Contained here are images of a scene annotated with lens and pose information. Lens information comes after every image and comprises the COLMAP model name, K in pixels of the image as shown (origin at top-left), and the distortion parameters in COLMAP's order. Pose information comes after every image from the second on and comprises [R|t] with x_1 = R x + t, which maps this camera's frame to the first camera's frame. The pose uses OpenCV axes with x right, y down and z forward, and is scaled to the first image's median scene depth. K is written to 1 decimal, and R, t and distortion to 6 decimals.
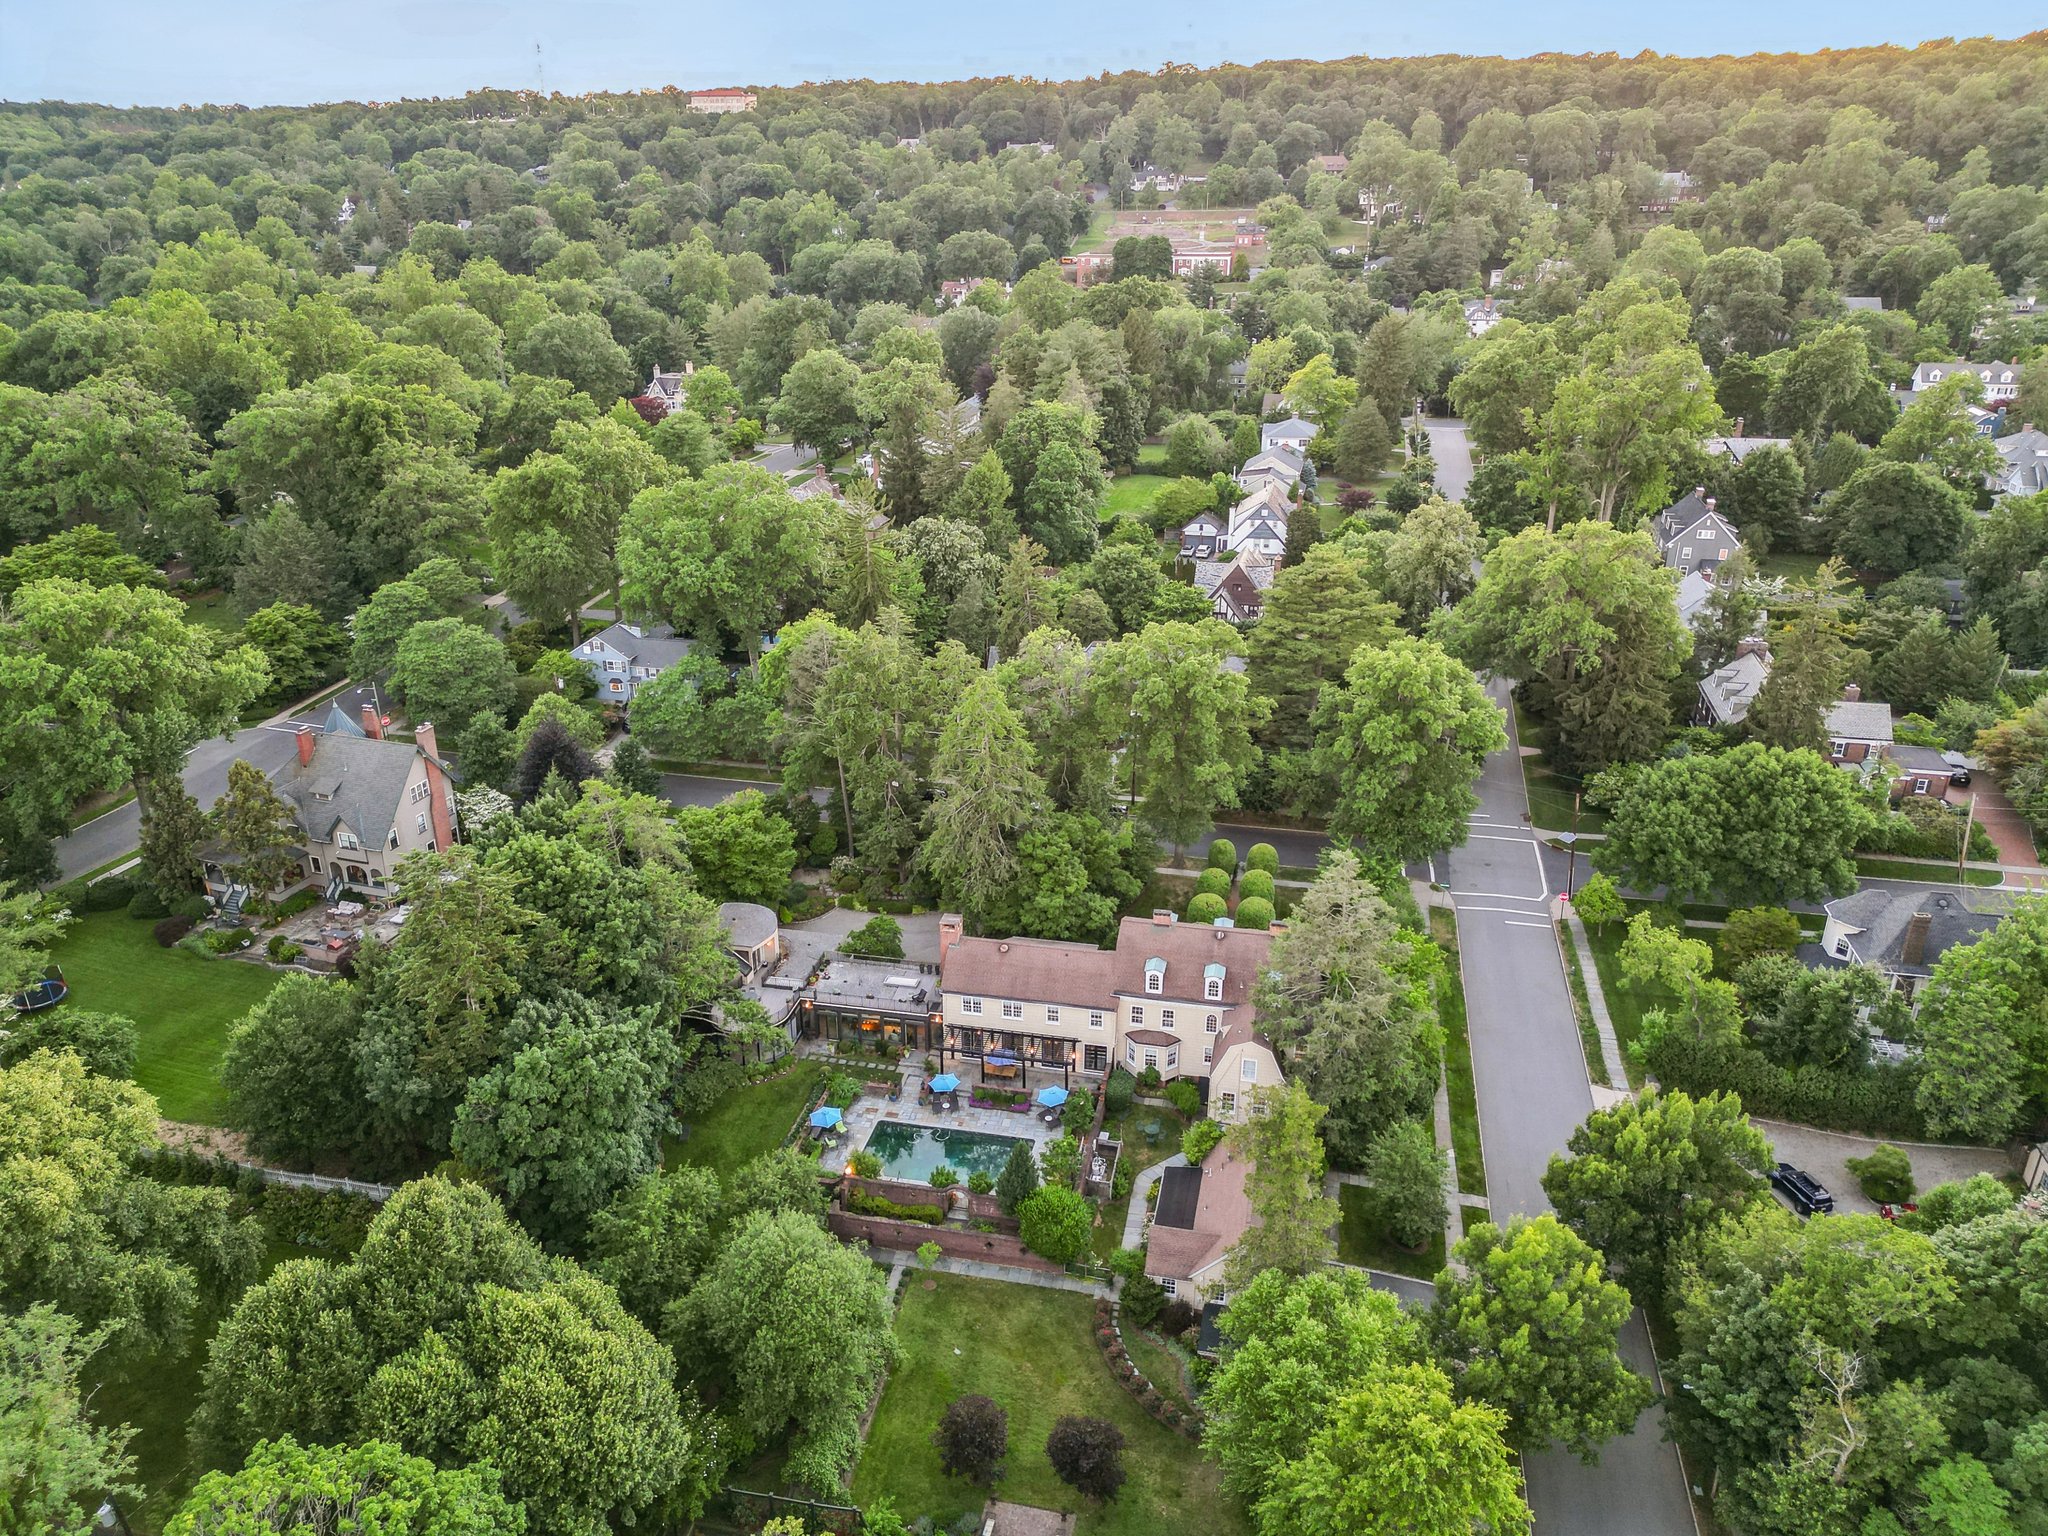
lens RADIAL K [[1380.1, 0, 1024.0], [0, 1380.1, 768.0], [0, 0, 1]] dist [0.072336, -0.068008]
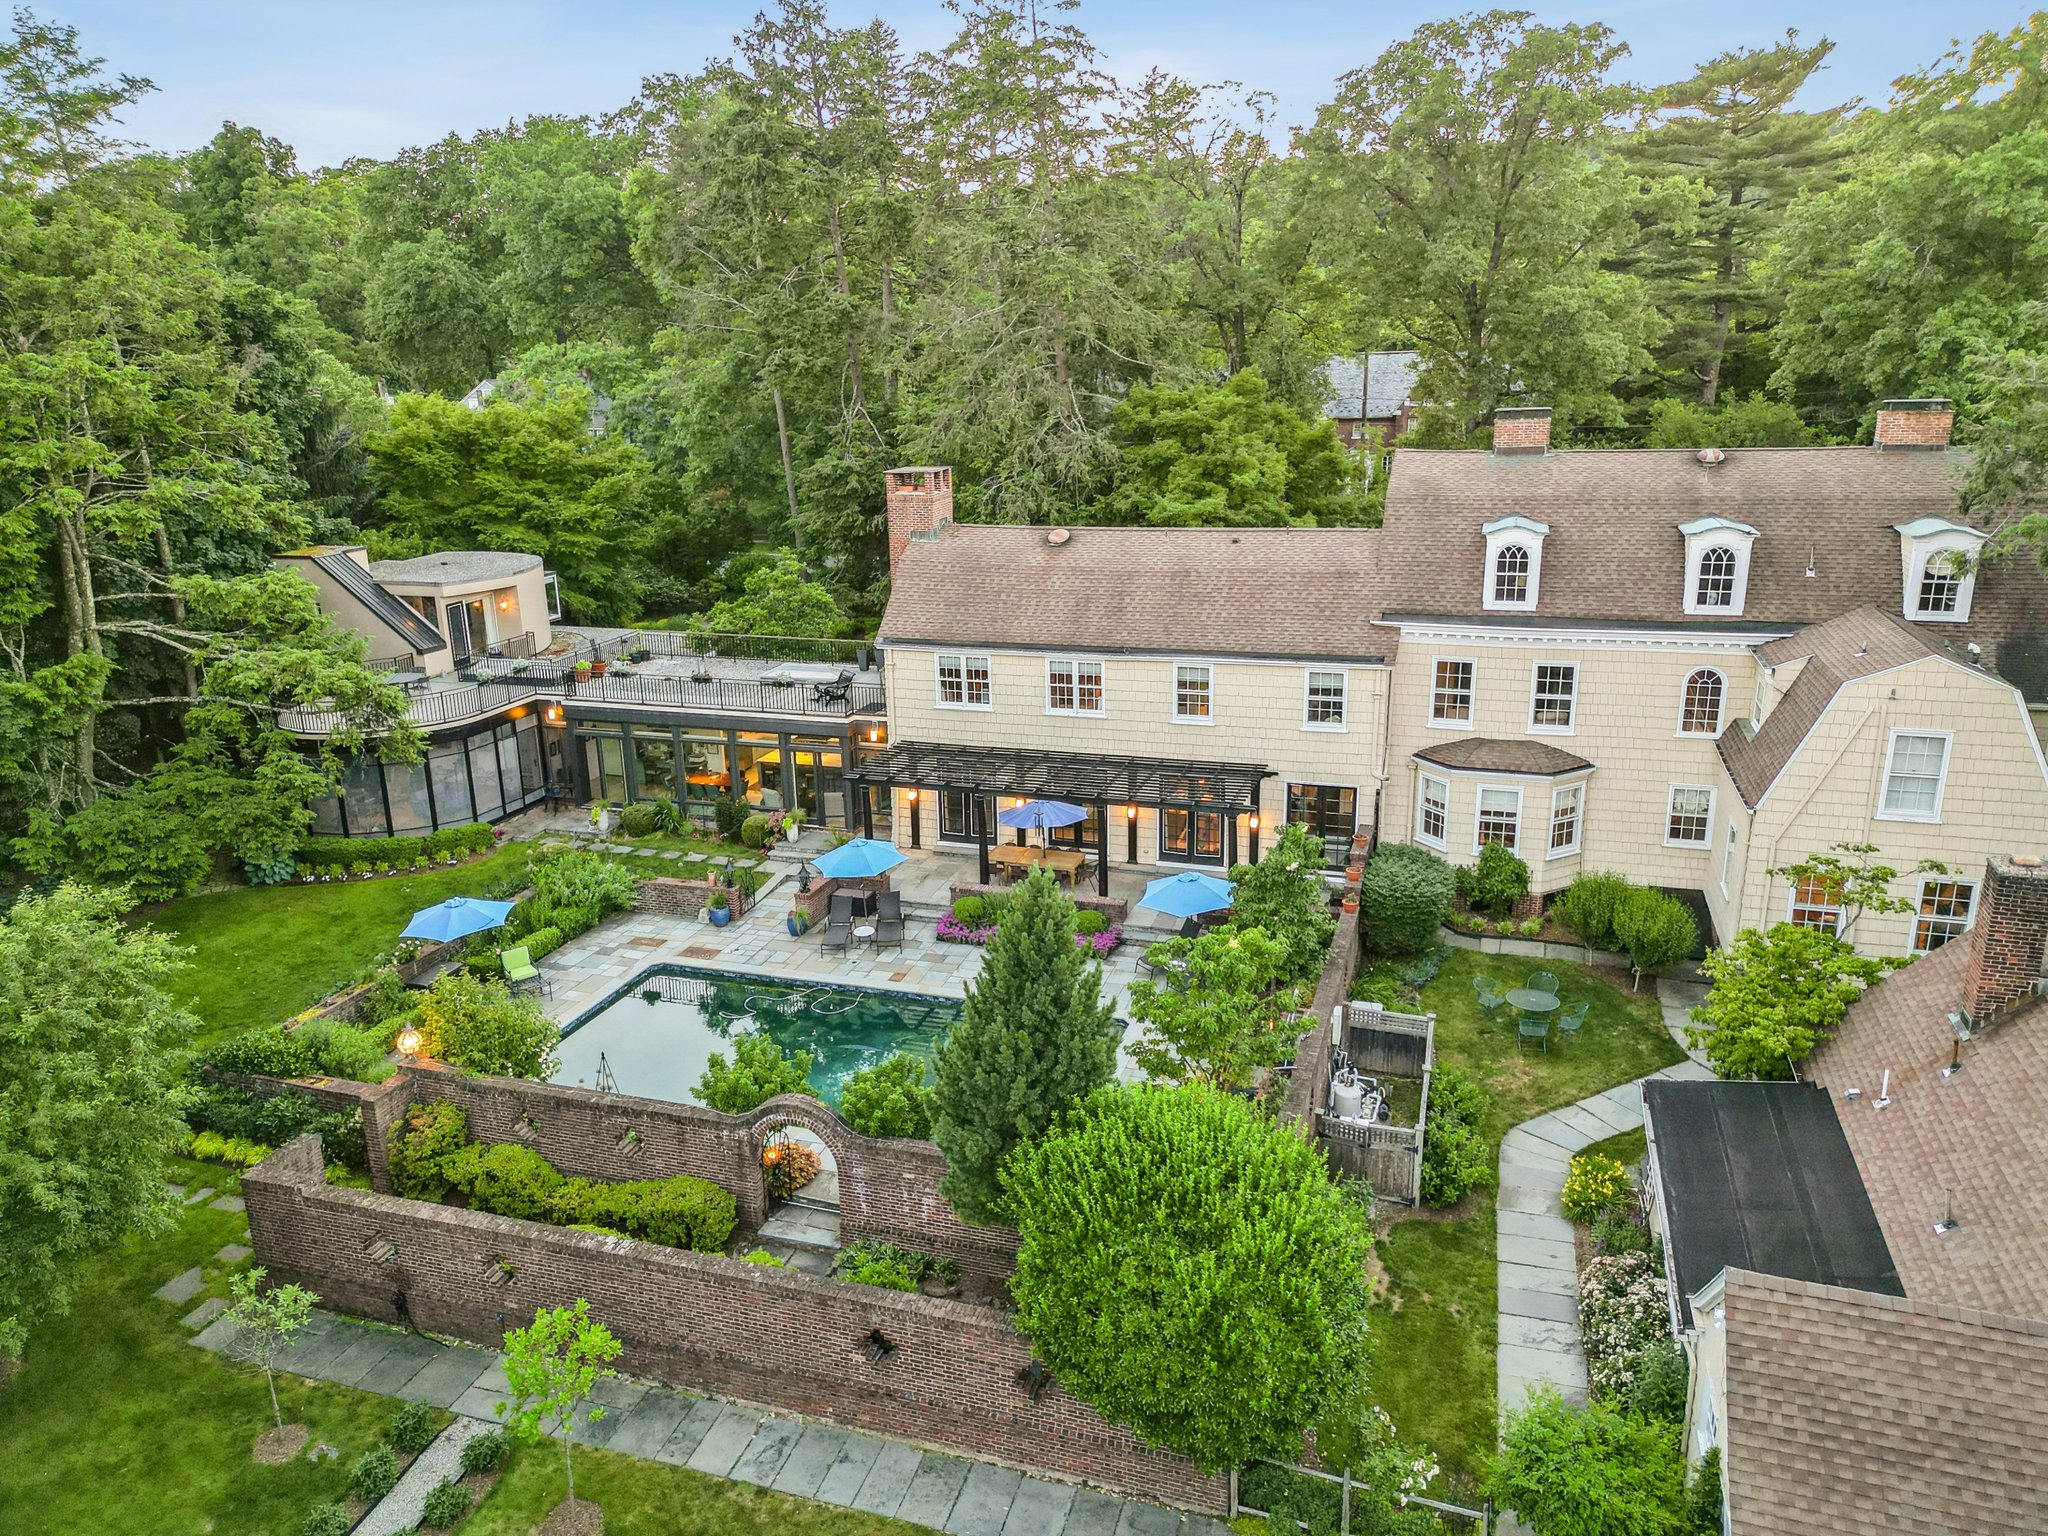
lens RADIAL K [[1380.1, 0, 1024.0], [0, 1380.1, 768.0], [0, 0, 1]] dist [0.072336, -0.068008]
pose [[0.993825, 0.013083, -0.110184, 0.017152], [-0.025627, 0.993240, -0.113212, 0.238961], [0.107959, 0.115337, 0.987442, 0.669422]]
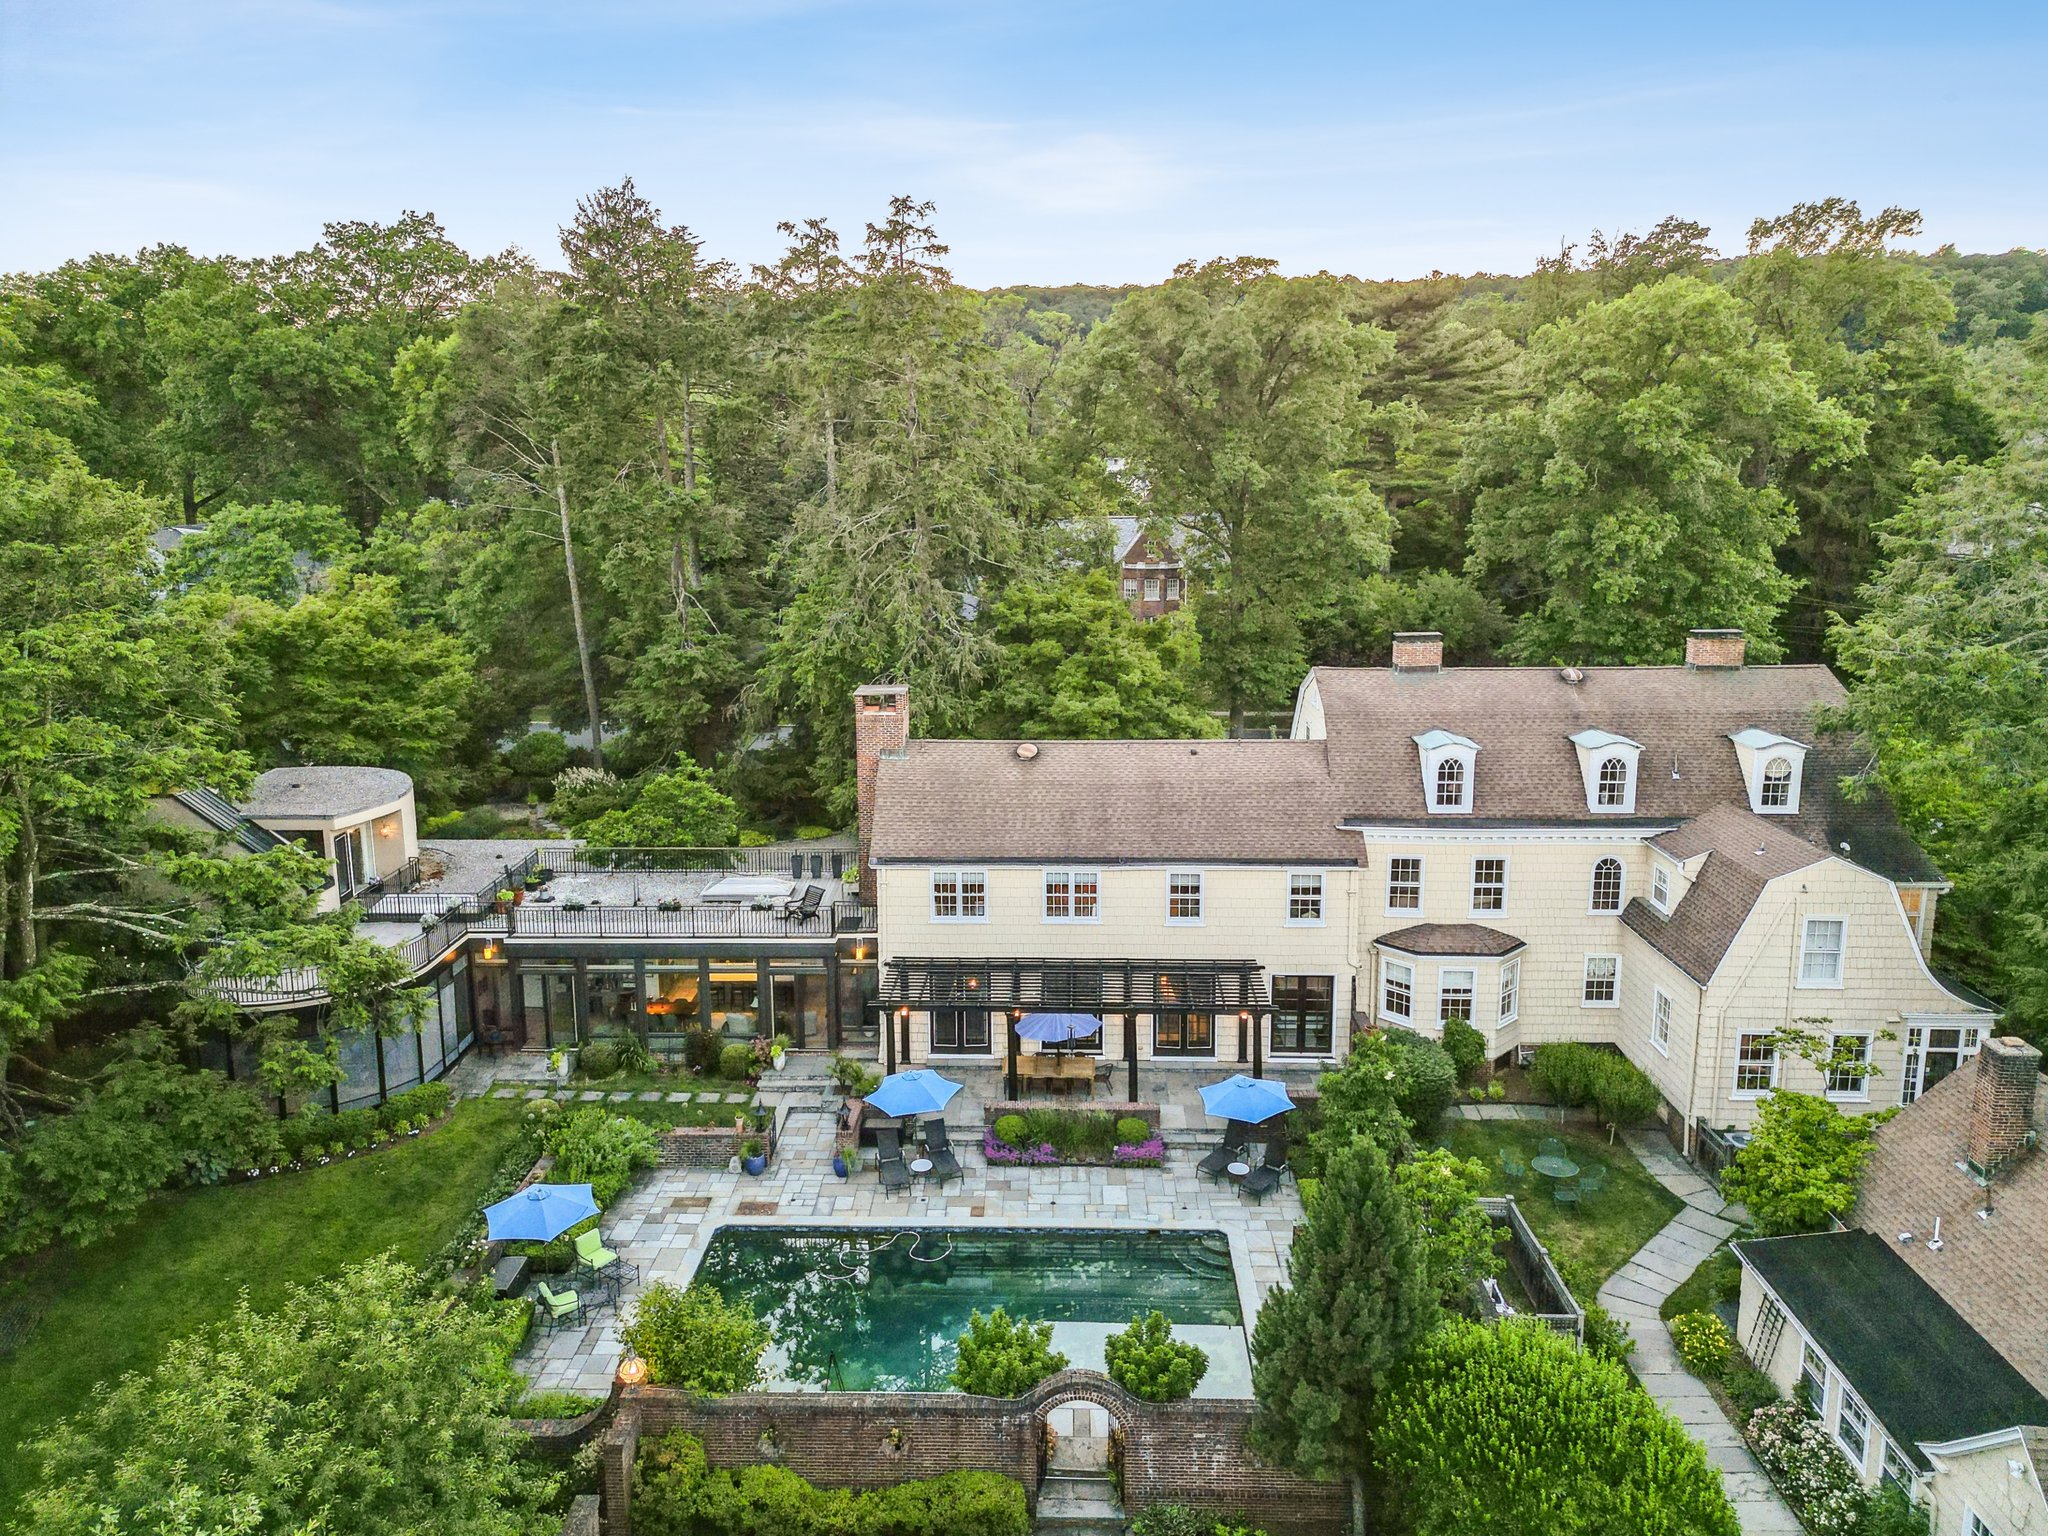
lens RADIAL K [[1401.5, 0, 998.5], [0, 1401.5, 733.0], [0, 0, 1]] dist [0.059327, -0.043453]
pose [[0.985053, -0.035033, 0.168652, -0.090413], [0.070083, 0.975909, -0.206614, 0.211743], [-0.157351, 0.215345, 0.963778, 0.645449]]
